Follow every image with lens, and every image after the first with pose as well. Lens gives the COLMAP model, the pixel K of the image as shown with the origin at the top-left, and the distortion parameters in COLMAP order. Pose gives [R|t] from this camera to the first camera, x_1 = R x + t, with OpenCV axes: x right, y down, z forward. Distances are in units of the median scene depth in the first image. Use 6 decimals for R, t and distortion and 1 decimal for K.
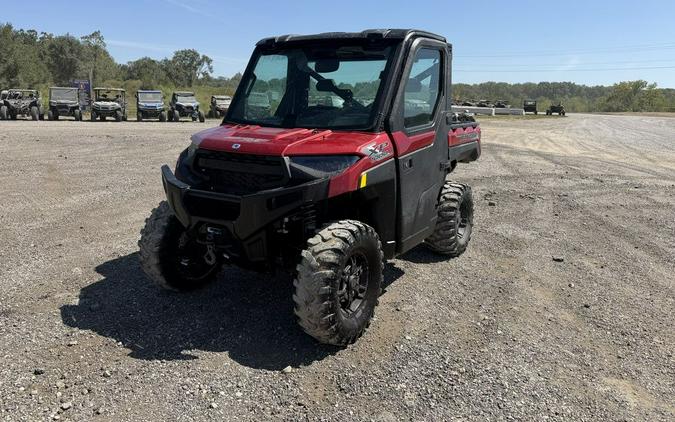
lens RADIAL K [[475.3, 0, 337.1], [0, 475.3, 168.2], [0, 0, 1]] dist [0.116180, -0.175674]
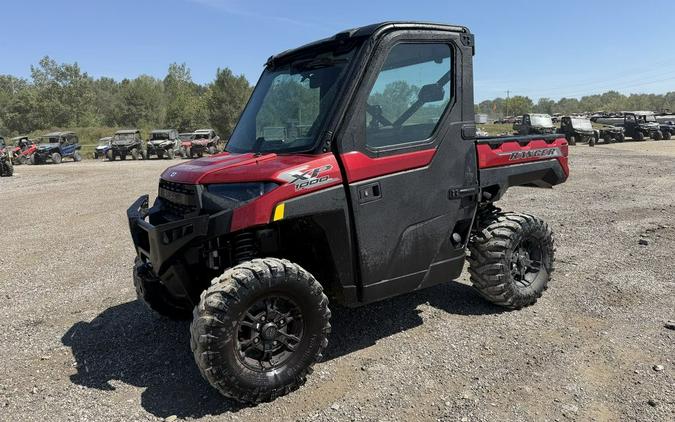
lens RADIAL K [[475.3, 0, 337.5], [0, 475.3, 211.0], [0, 0, 1]] dist [0.096280, -0.127187]
pose [[0.907883, 0.007811, -0.419150, 0.440151], [0.005666, 0.999506, 0.030898, -0.001483], [0.419185, -0.030427, 0.907391, 0.249509]]
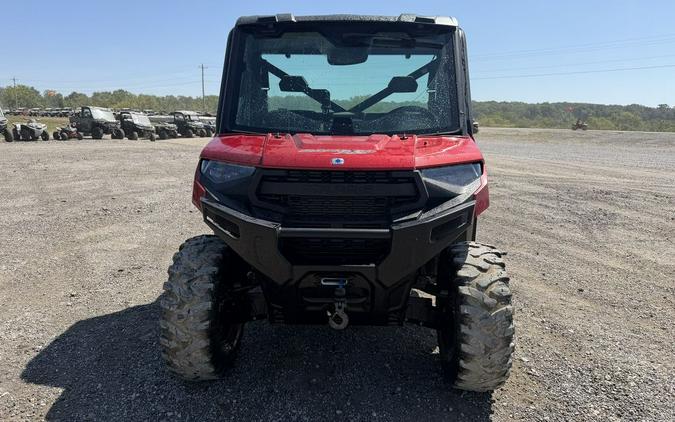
lens RADIAL K [[475.3, 0, 337.5], [0, 475.3, 211.0], [0, 0, 1]] dist [0.096280, -0.127187]
pose [[0.876899, -0.109822, 0.467961, -0.504896], [0.080768, 0.993373, 0.081777, -0.027811], [-0.473840, -0.033913, 0.879957, 0.337758]]
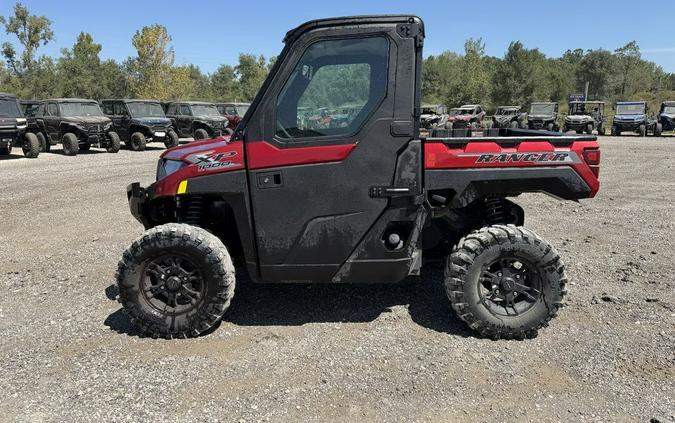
lens RADIAL K [[474.2, 0, 338.2], [0, 474.2, 182.9], [0, 0, 1]] dist [0.091444, -0.121081]
pose [[0.520911, 0.097000, -0.848082, 0.957894], [-0.096388, 0.993852, 0.054468, -0.062185], [0.848152, 0.053372, 0.527058, 0.656079]]
